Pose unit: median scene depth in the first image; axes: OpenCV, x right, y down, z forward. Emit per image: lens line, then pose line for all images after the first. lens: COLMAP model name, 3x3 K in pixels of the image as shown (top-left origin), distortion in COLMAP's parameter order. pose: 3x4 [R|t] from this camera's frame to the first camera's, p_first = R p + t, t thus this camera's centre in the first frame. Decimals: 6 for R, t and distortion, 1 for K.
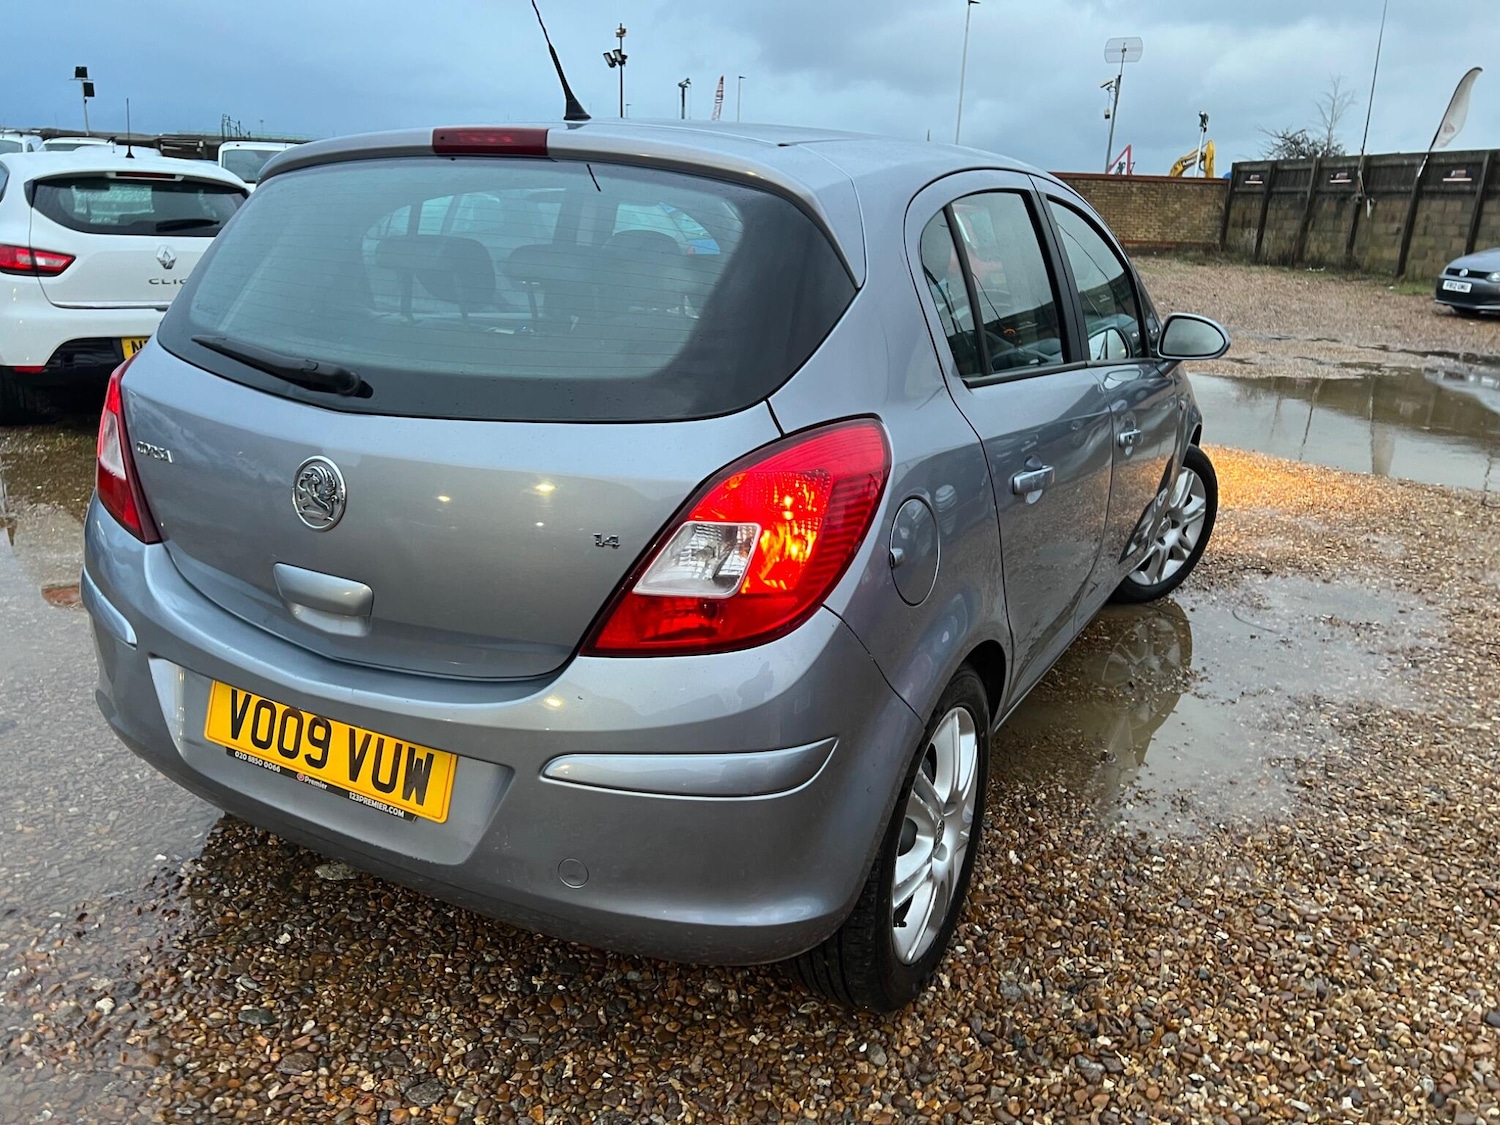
lens RADIAL K [[1158.0, 0, 754.8], [0, 1158.0, 571.5], [0, 0, 1]] dist [0.061085, -0.070273]
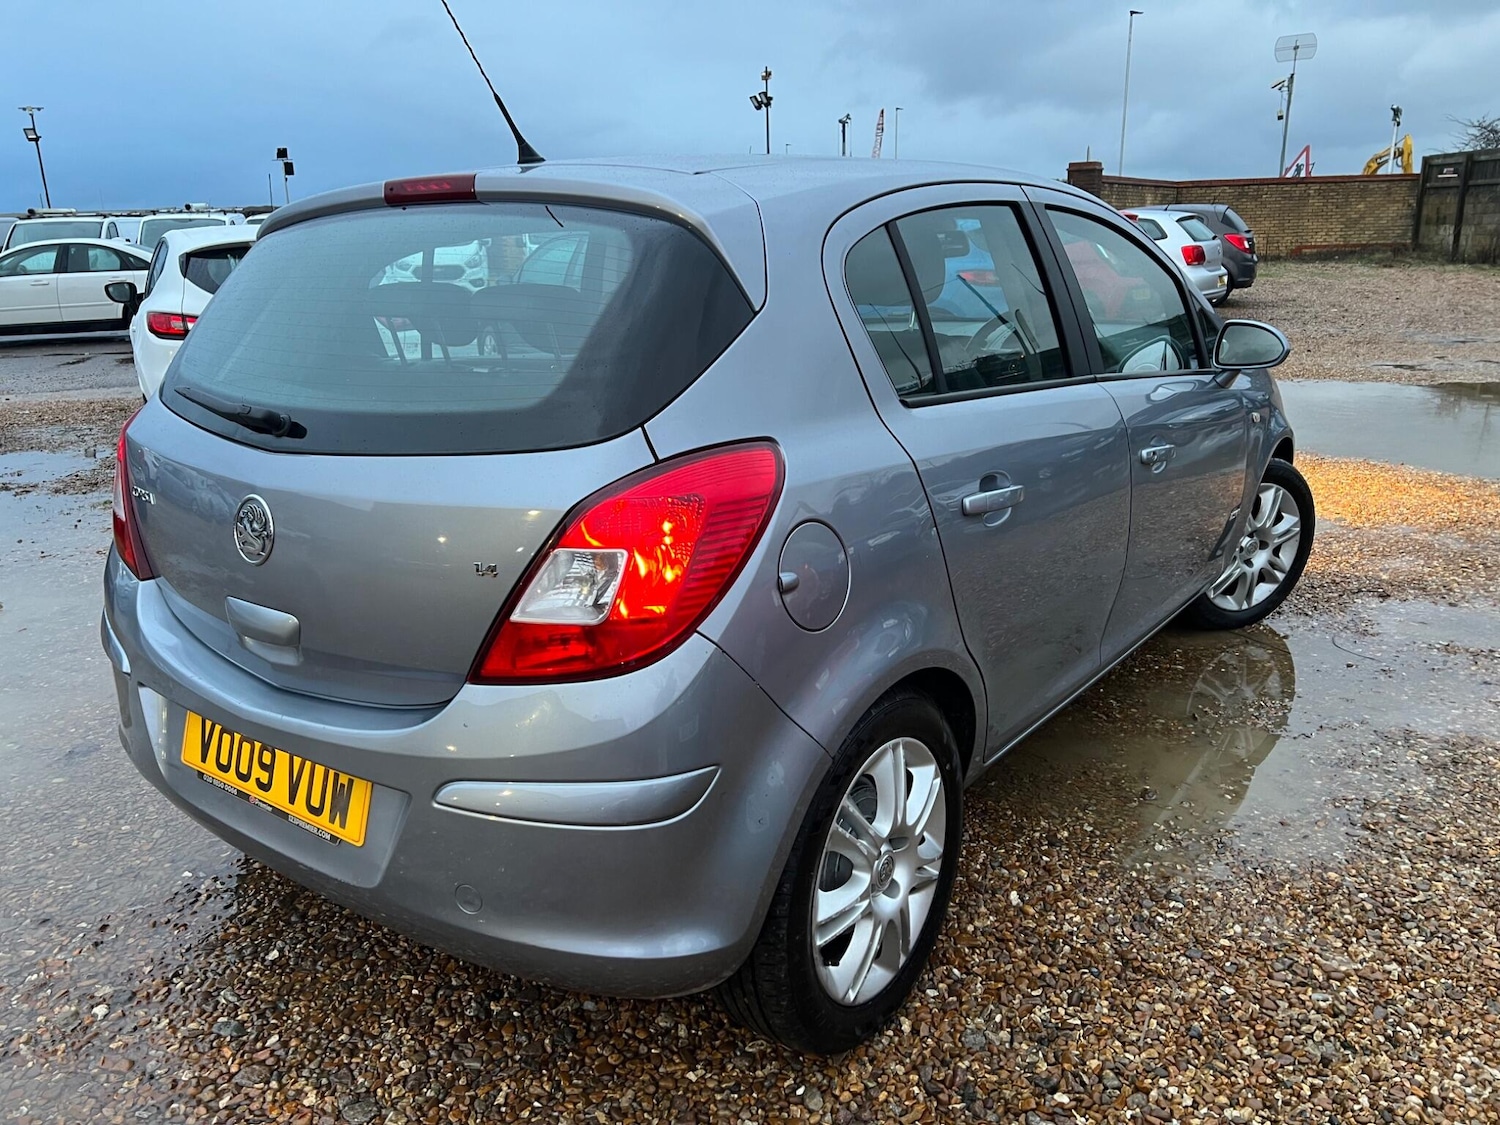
lens RADIAL K [[1156.8, 0, 749.3], [0, 1156.8, 570.4], [0, 0, 1]] dist [0.069568, -0.082190]
pose [[0.986652, -0.016036, -0.162052, 0.198084], [0.011408, 0.999501, -0.029446, 0.005090], [0.162443, 0.027204, 0.986343, 0.025794]]
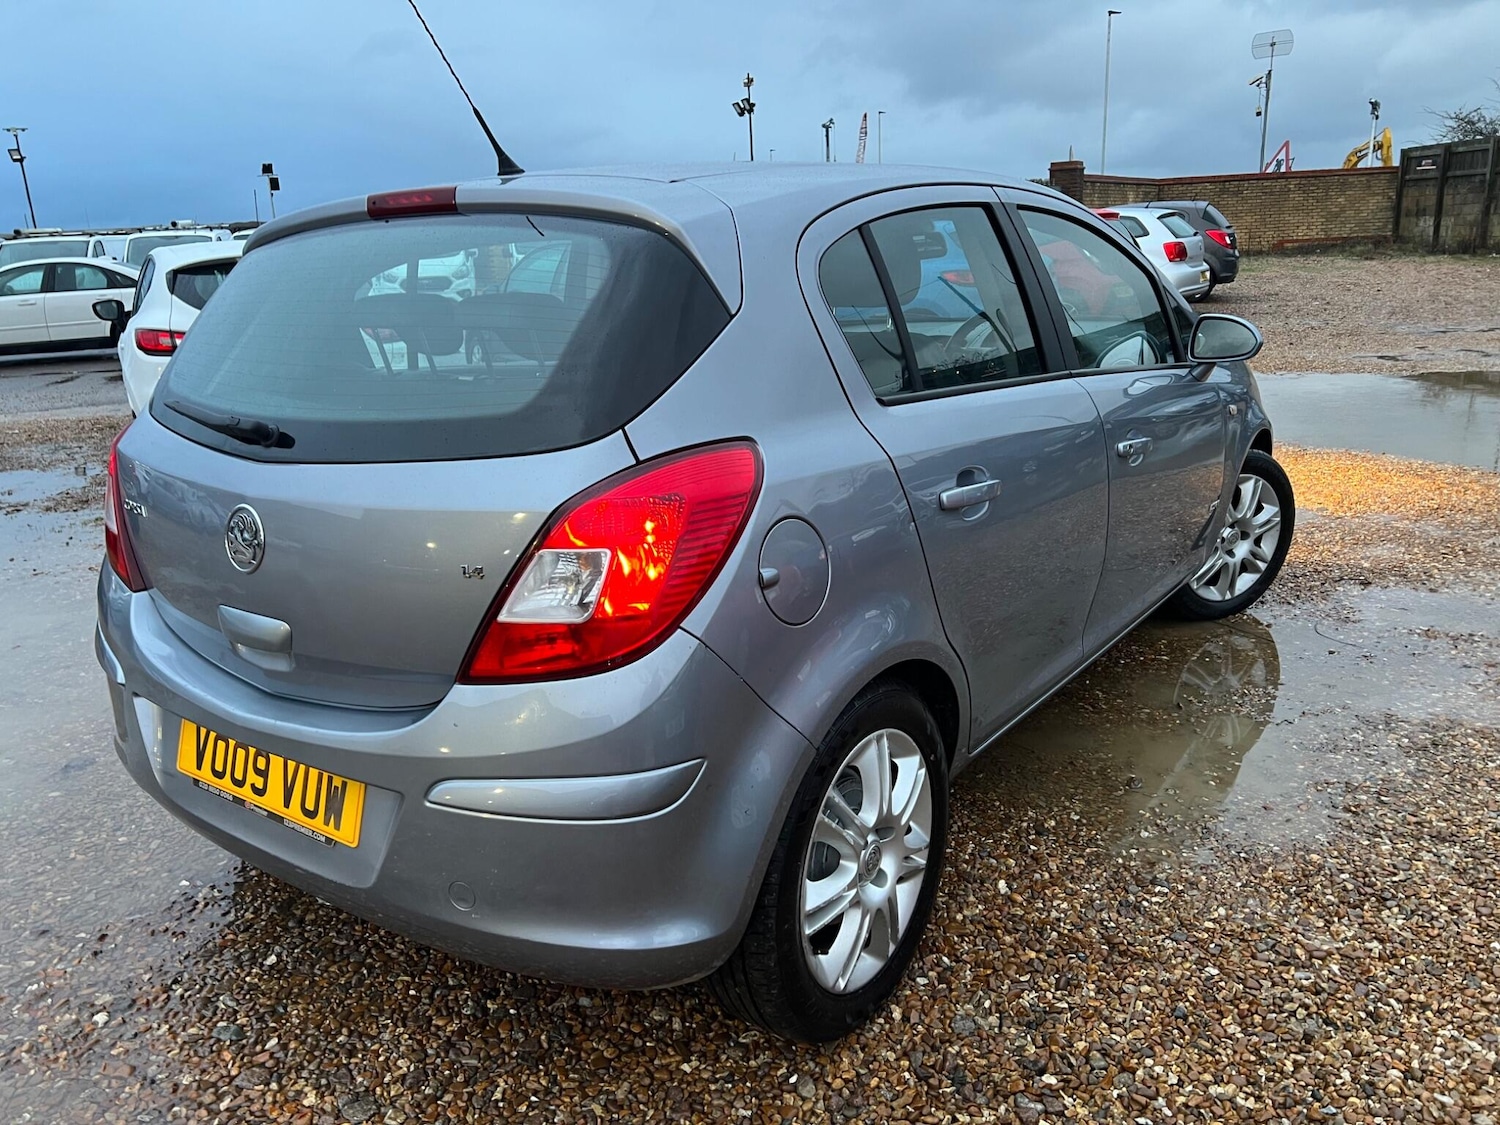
lens RADIAL K [[1158.9, 0, 750.0], [0, 1158.9, 562.5], [0, 0, 1]] dist [0.068123, -0.079925]
pose [[0.986930, -0.039277, -0.156291, 0.210171], [0.033382, 0.998635, -0.040166, 0.011567], [0.157656, 0.034424, 0.986894, 0.007671]]
